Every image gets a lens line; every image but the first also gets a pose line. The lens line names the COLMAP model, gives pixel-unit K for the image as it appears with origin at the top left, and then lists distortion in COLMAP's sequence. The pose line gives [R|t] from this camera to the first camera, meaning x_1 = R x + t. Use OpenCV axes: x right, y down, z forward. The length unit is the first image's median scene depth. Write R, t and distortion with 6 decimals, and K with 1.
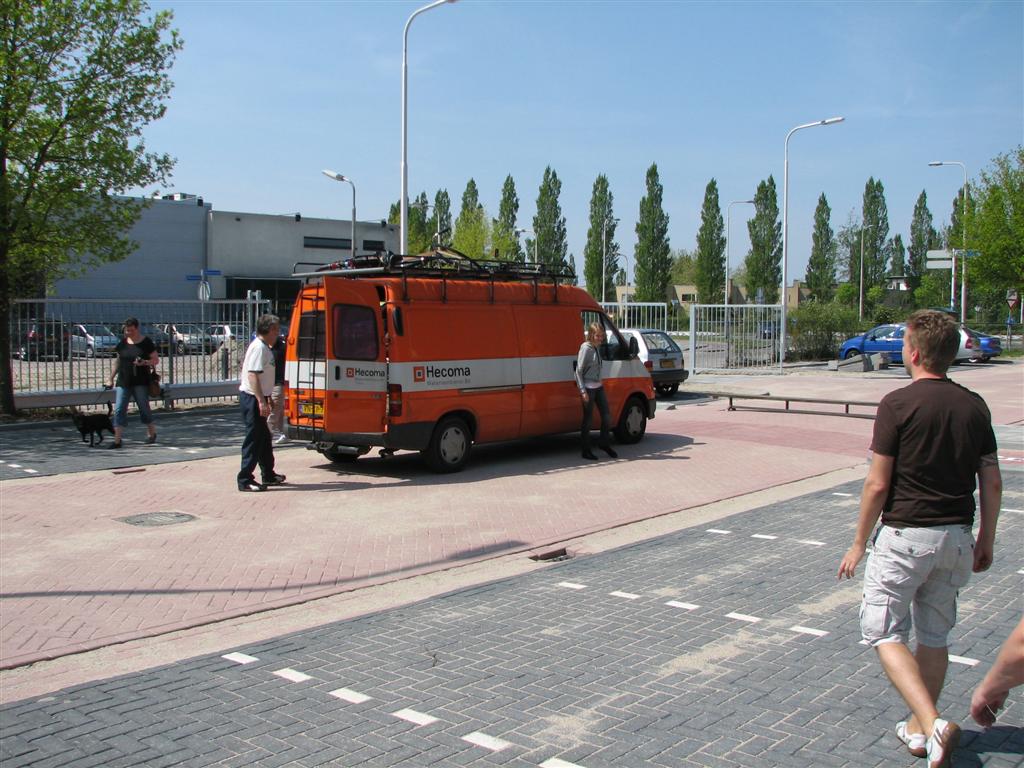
lens RADIAL K [[1094.0, 0, 512.0], [0, 1094.0, 384.0], [0, 0, 1]] dist [-0.231026, 0.290654]
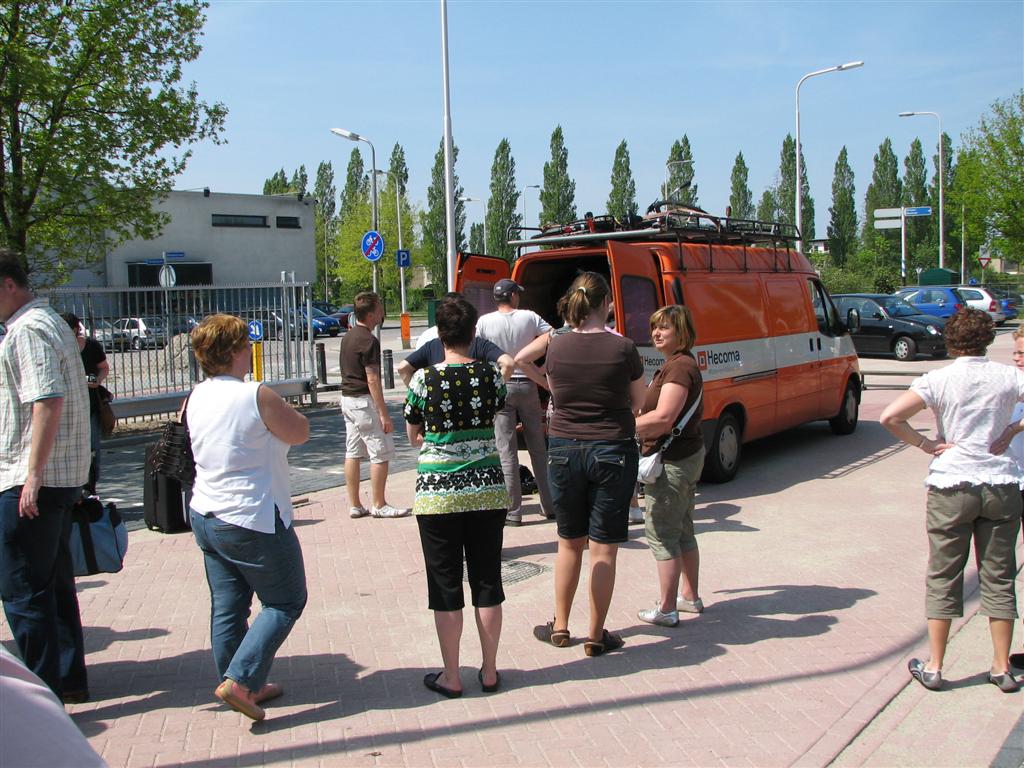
lens RADIAL K [[1174.4, 0, 496.7], [0, 1174.4, 396.5], [0, 0, 1]] dist [-0.224623, 0.395536]
pose [[0.994130, -0.044708, 0.098527, -0.085727], [0.042332, 0.998763, 0.026080, -0.003186], [-0.099571, -0.021757, 0.994793, 0.043830]]
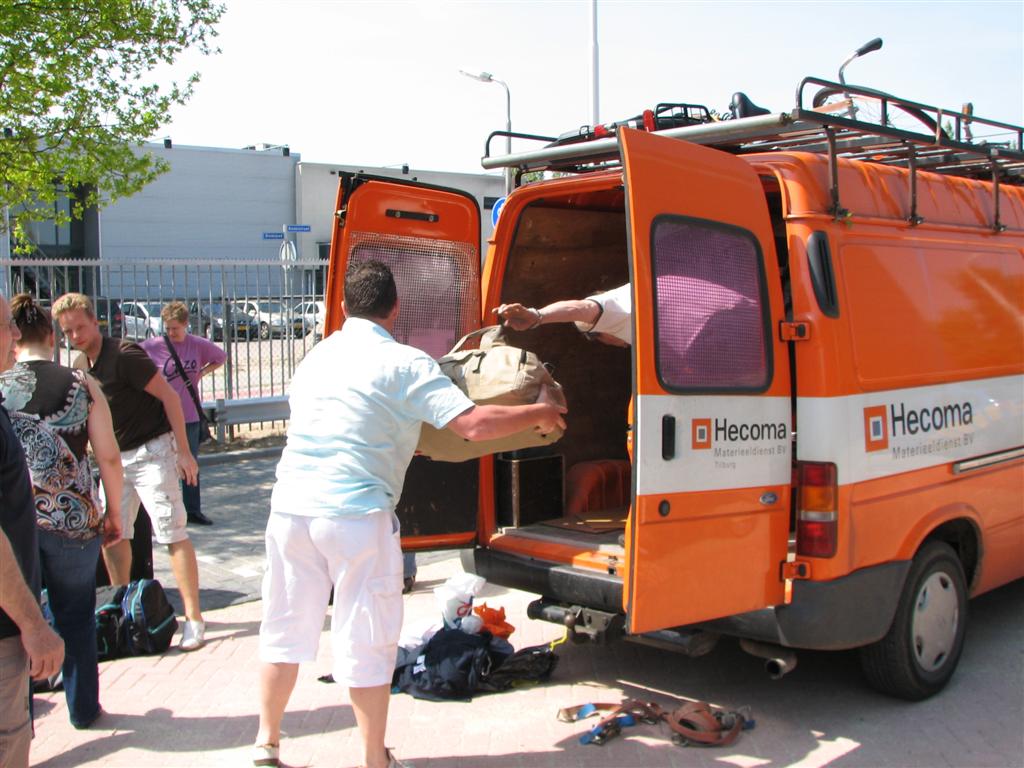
lens RADIAL K [[1174.4, 0, 496.7], [0, 1174.4, 396.5], [0, 0, 1]] dist [-0.224623, 0.395536]
pose [[0.993828, -0.005879, -0.110778, -0.043813], [0.008994, 0.999577, 0.027646, -0.008090], [0.110568, -0.028472, 0.993461, 0.168128]]
